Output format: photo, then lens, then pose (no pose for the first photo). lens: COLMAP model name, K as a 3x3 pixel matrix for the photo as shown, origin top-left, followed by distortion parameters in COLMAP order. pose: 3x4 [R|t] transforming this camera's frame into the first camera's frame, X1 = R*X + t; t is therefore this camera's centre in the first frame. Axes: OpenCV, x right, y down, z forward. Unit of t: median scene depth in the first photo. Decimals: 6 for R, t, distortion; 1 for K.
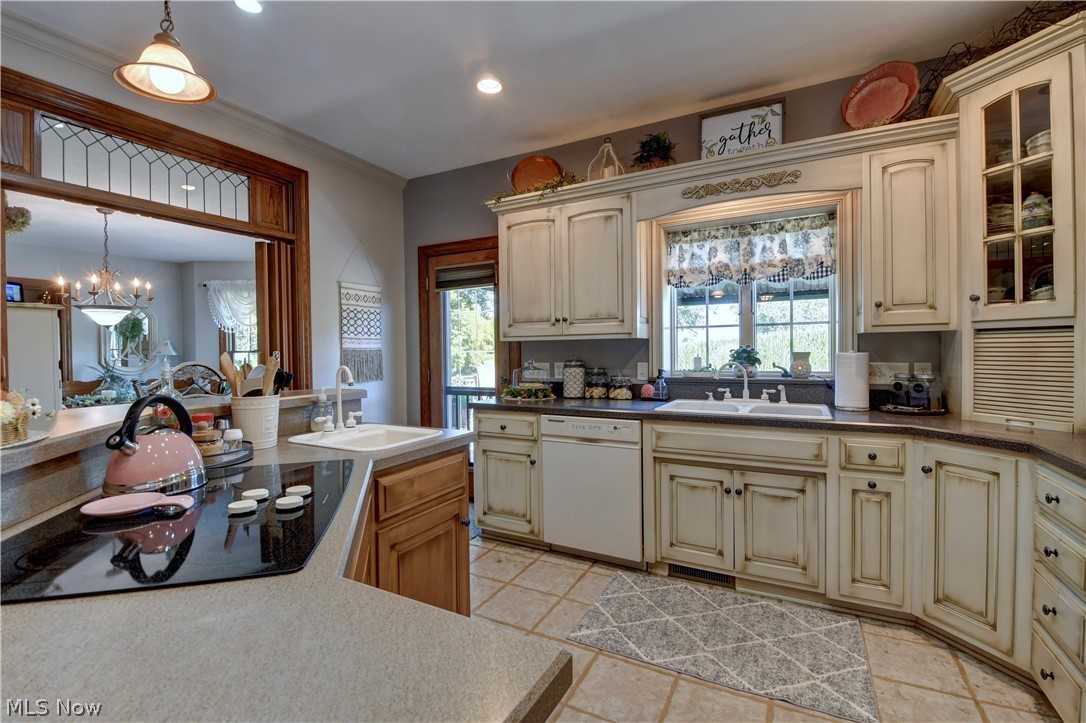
lens RADIAL K [[472.5, 0, 543.0], [0, 472.5, 361.5], [0, 0, 1]] dist [0.013057, -0.024590]
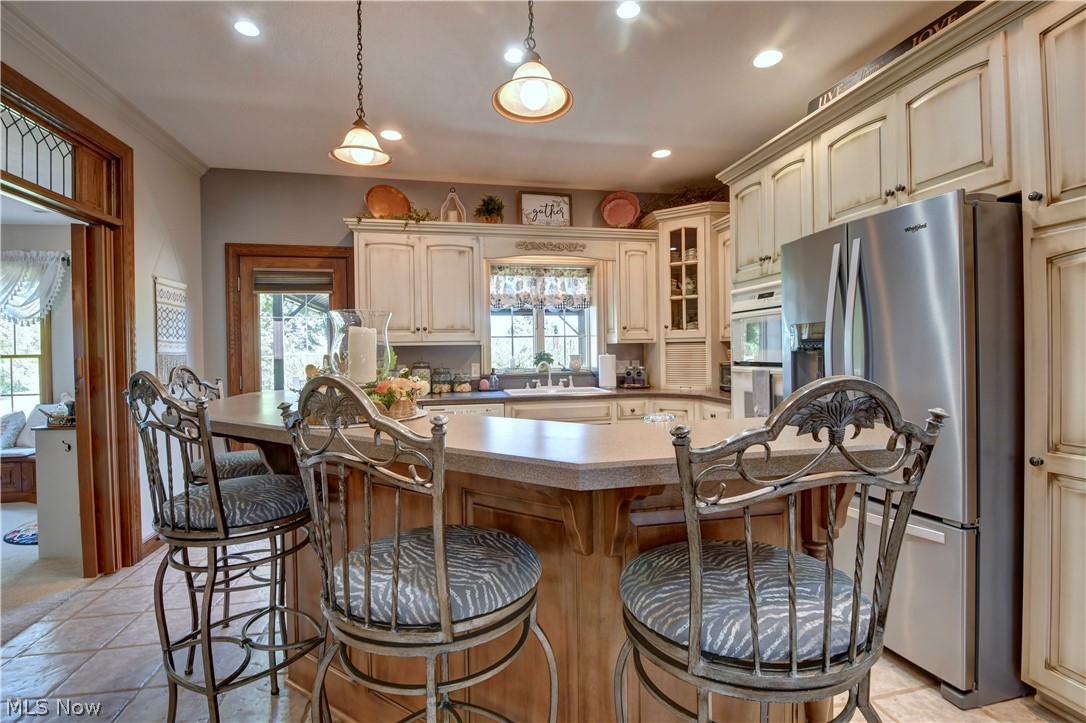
lens RADIAL K [[501.7, 0, 543.0], [0, 501.7, 361.5], [0, 0, 1]] dist [-0.021489, -0.001407]
pose [[0.765565, -0.010198, 0.643277, -0.584922], [0.020144, 0.999764, -0.008124, 0.012826], [-0.643043, 0.019177, 0.765590, -0.195774]]
